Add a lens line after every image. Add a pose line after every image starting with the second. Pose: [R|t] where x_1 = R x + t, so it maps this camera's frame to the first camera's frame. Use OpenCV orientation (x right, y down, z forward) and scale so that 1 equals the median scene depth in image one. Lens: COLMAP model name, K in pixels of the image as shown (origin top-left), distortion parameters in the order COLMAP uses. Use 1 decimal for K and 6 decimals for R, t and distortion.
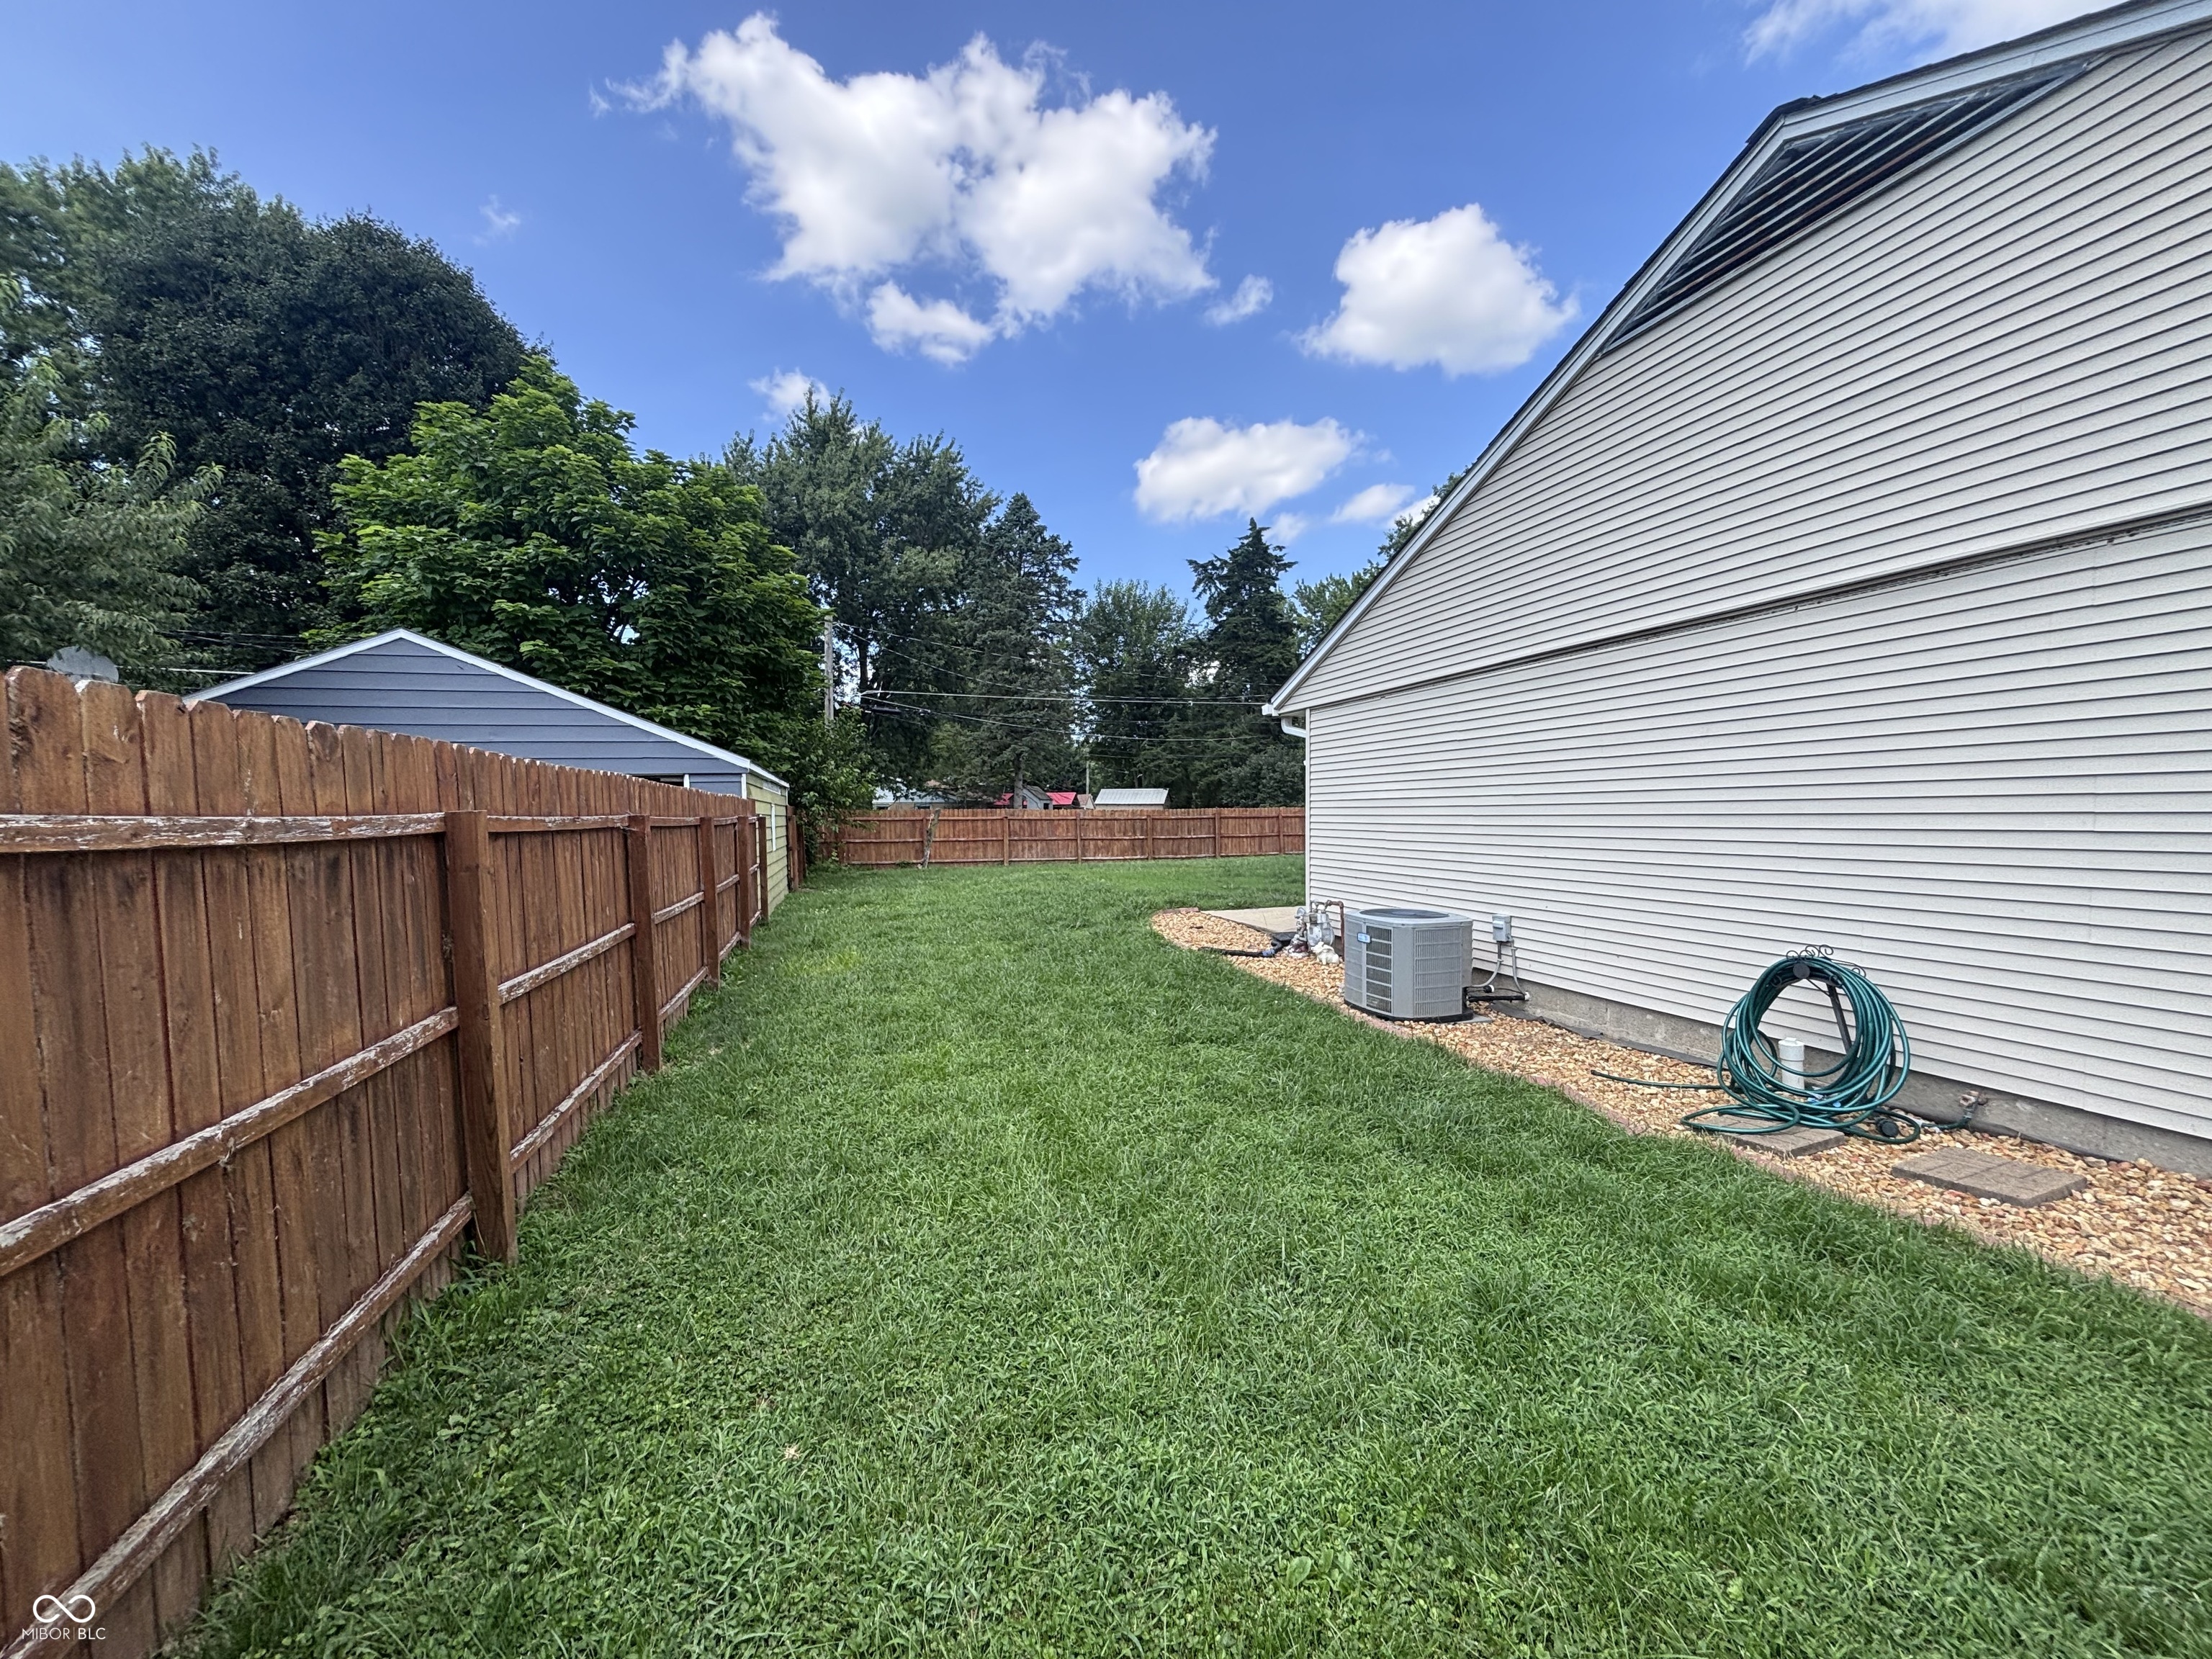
lens RADIAL K [[894.4, 0, 1107.1], [0, 894.4, 841.8], [0, 0, 1]] dist [-0.001871, 0.001759]
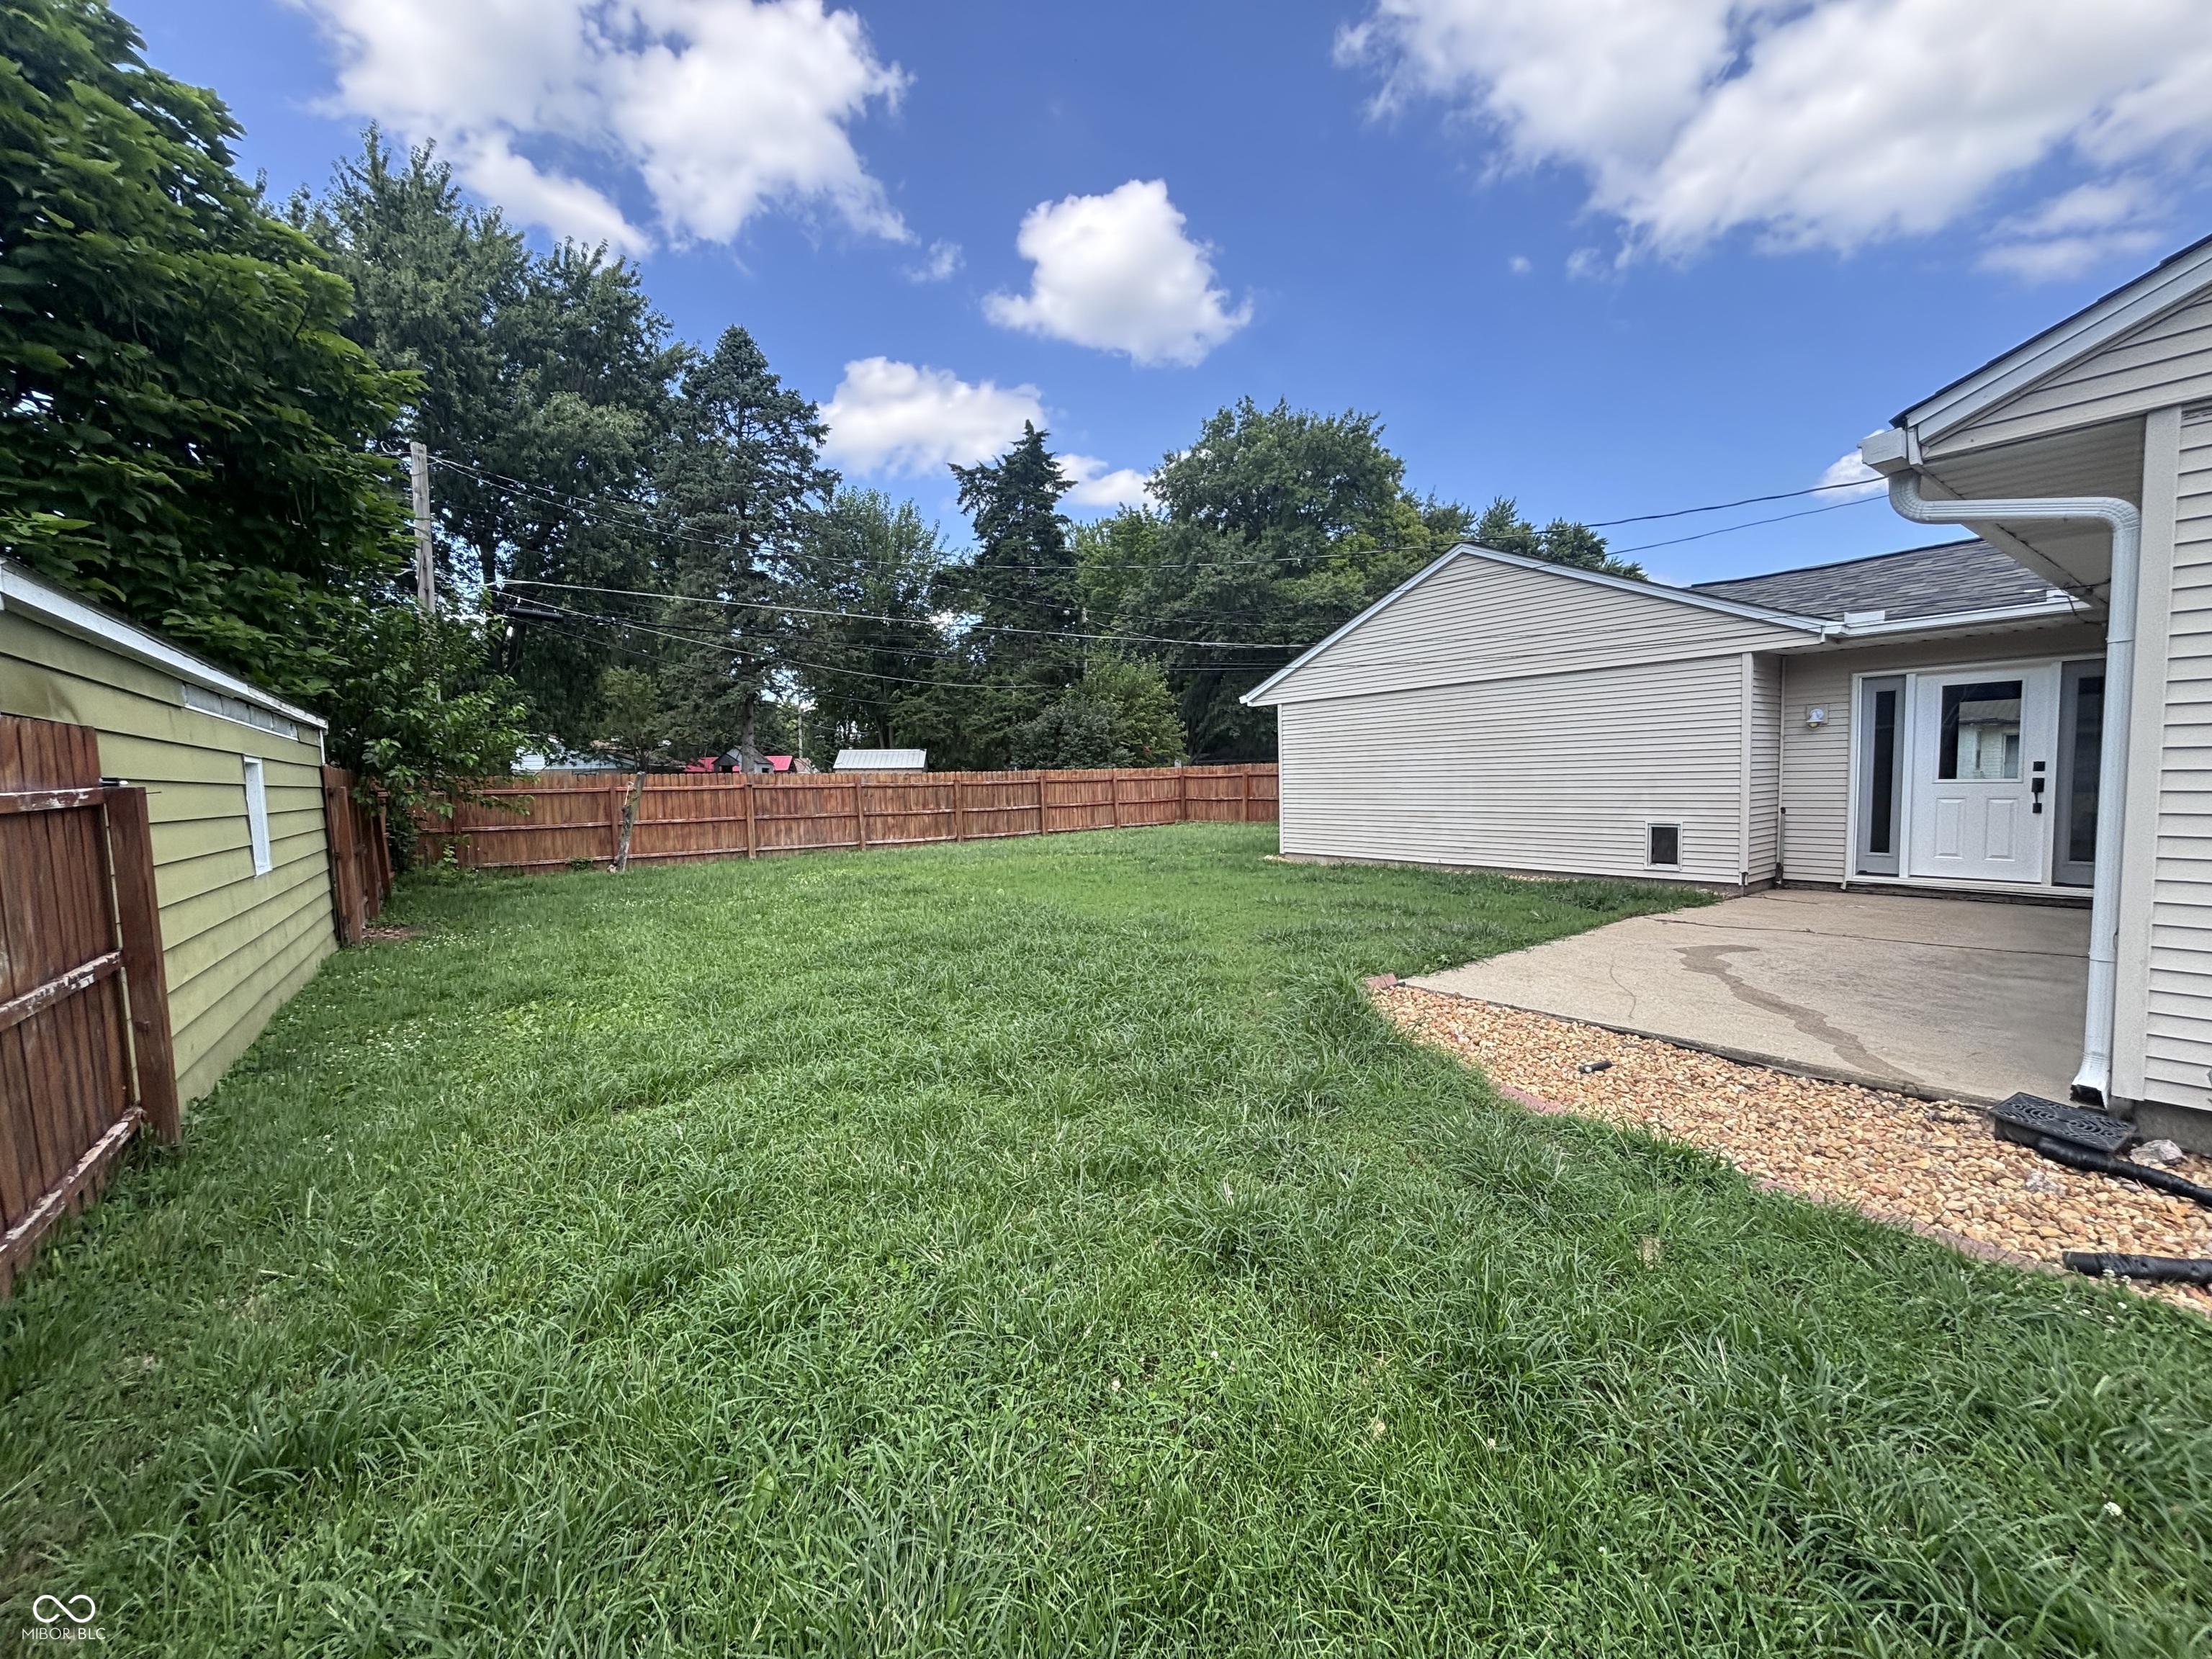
lens RADIAL K [[894.4, 0, 1096.2], [0, 894.4, 835.8], [0, 0, 1]] dist [-0.001871, 0.001759]
pose [[0.947309, -0.032147, 0.318704, -0.056890], [0.022433, 0.999166, 0.034106, -0.004867], [-0.319534, -0.025159, 0.947241, 0.196815]]
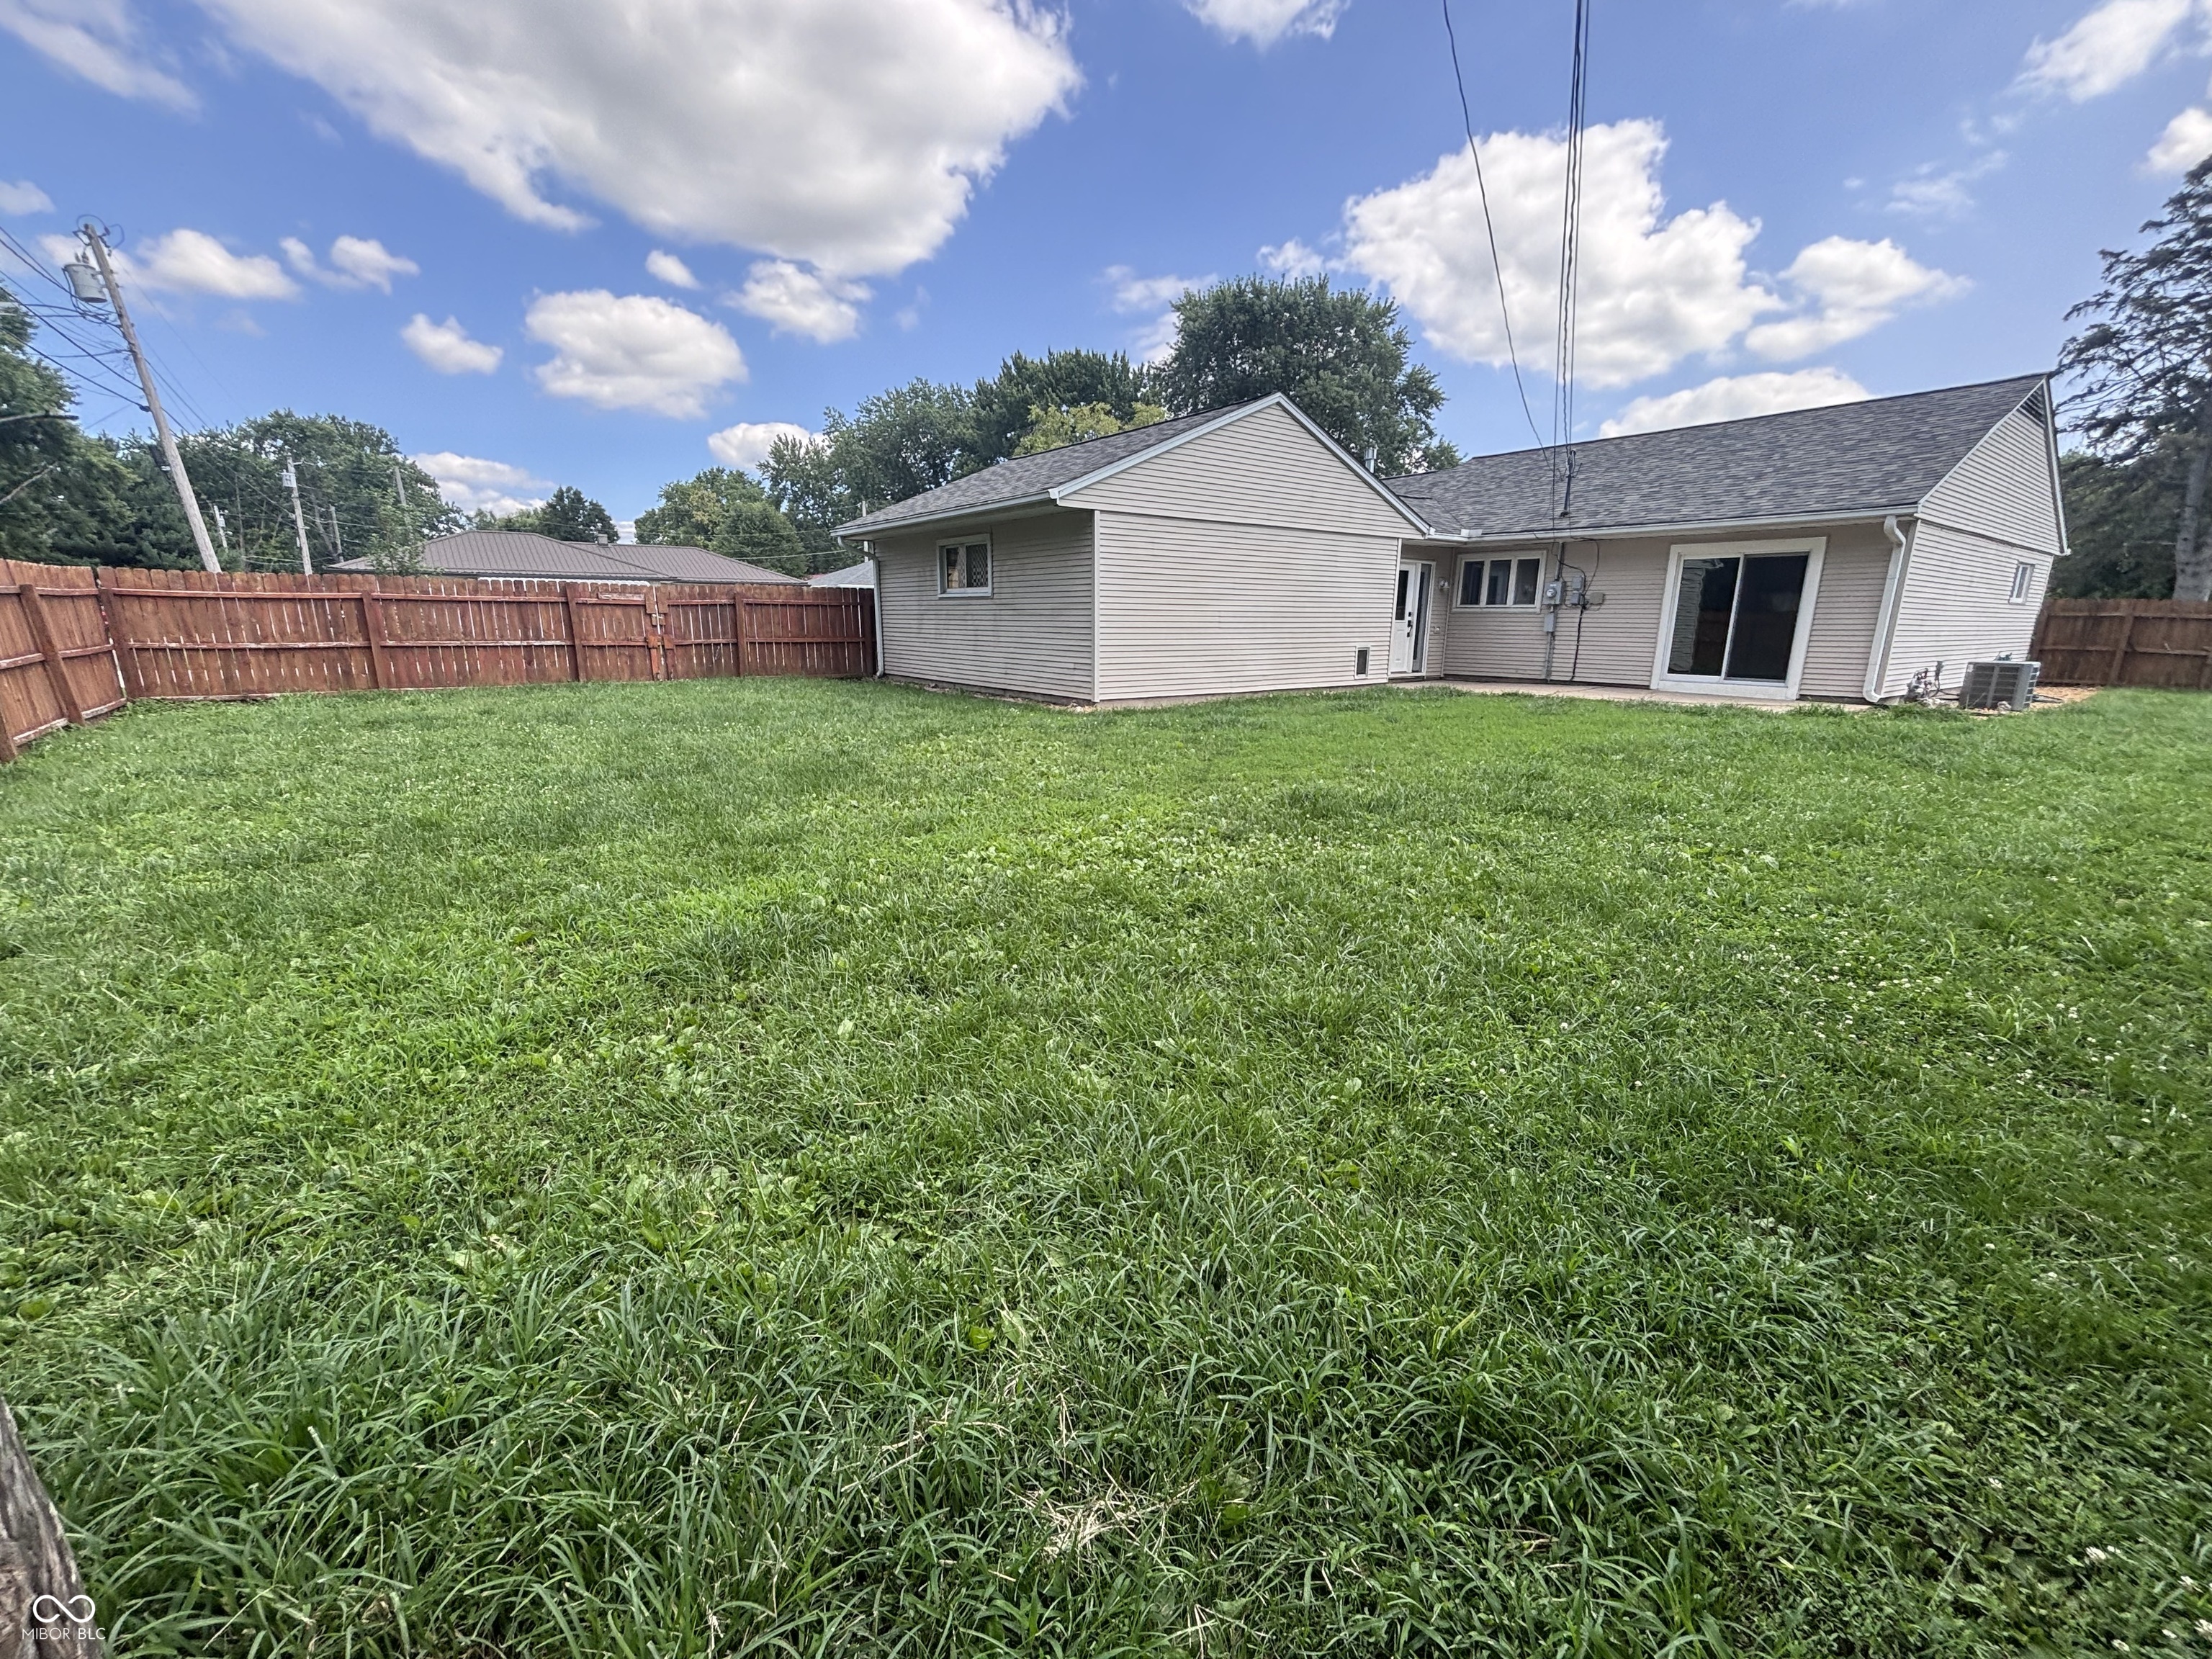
lens RADIAL K [[894.4, 0, 1107.5], [0, 894.4, 830.6], [0, 0, 1]] dist [-0.001871, 0.001759]
pose [[-0.344402, -0.210603, 0.914895, -0.122970], [0.022153, 0.972419, 0.232184, -0.009079], [-0.938561, 0.100233, -0.330238, 0.489398]]
